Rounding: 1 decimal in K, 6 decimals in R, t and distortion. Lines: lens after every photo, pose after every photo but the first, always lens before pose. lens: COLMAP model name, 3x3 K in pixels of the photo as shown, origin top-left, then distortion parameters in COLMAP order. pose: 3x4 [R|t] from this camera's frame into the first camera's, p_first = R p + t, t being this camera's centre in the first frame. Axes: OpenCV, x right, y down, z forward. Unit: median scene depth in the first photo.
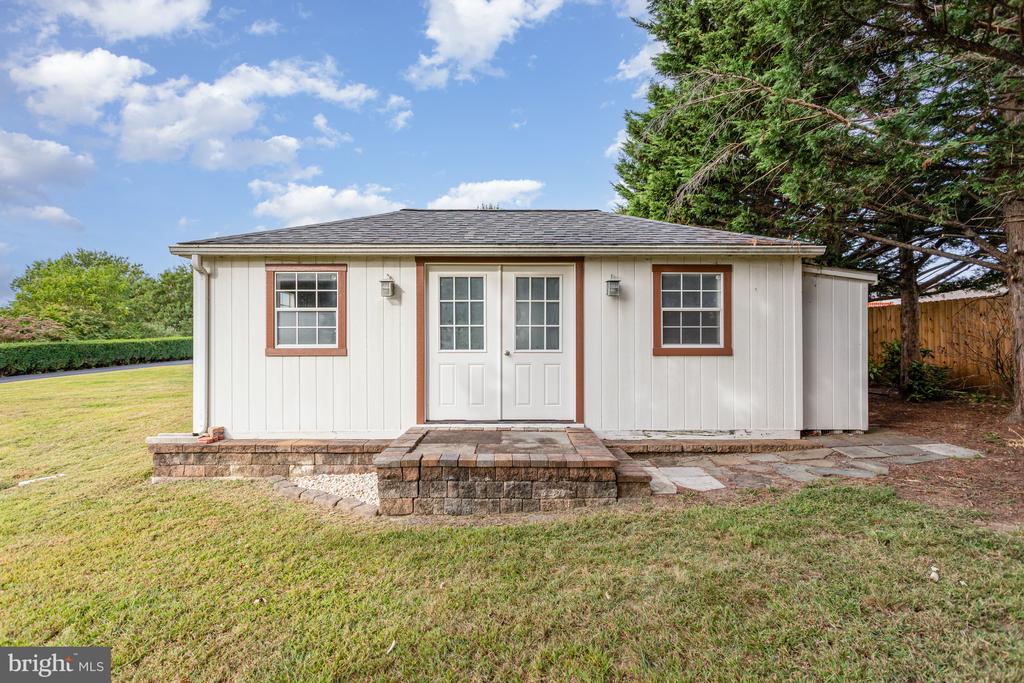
lens RADIAL K [[487.7, 0, 509.7], [0, 487.7, 339.0], [0, 0, 1]] dist [0.002187, 0.000773]
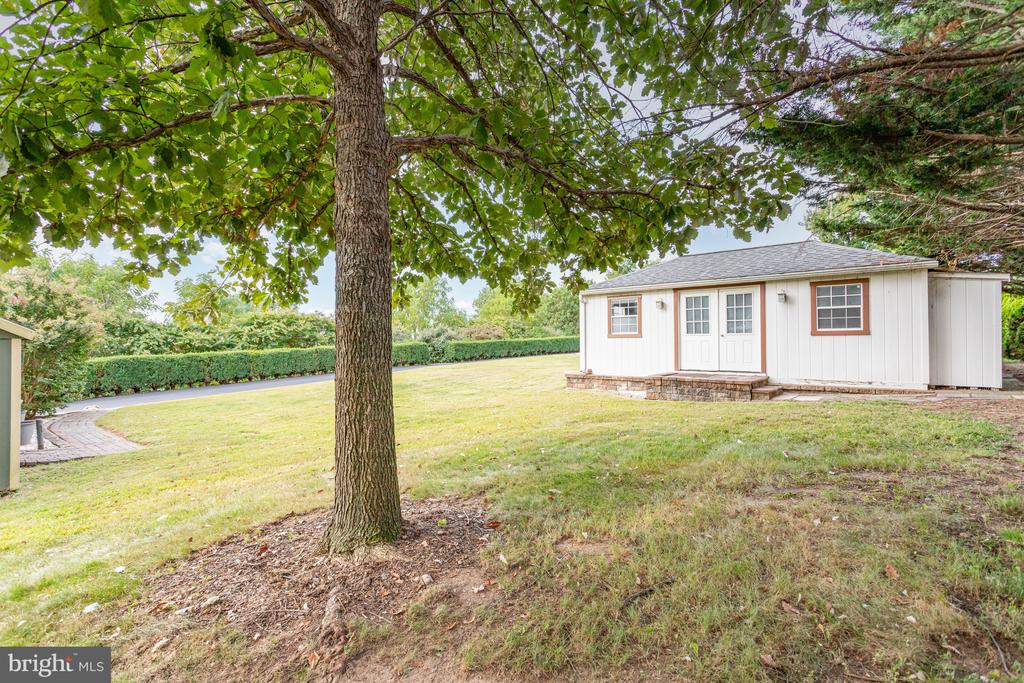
lens RADIAL K [[487.7, 0, 509.7], [0, 487.7, 339.0], [0, 0, 1]] dist [0.002187, 0.000773]
pose [[0.764720, -0.009119, -0.644298, 0.584663], [0.009293, 0.999952, -0.003123, 0.041820], [0.644296, -0.003599, 0.764768, -0.977623]]
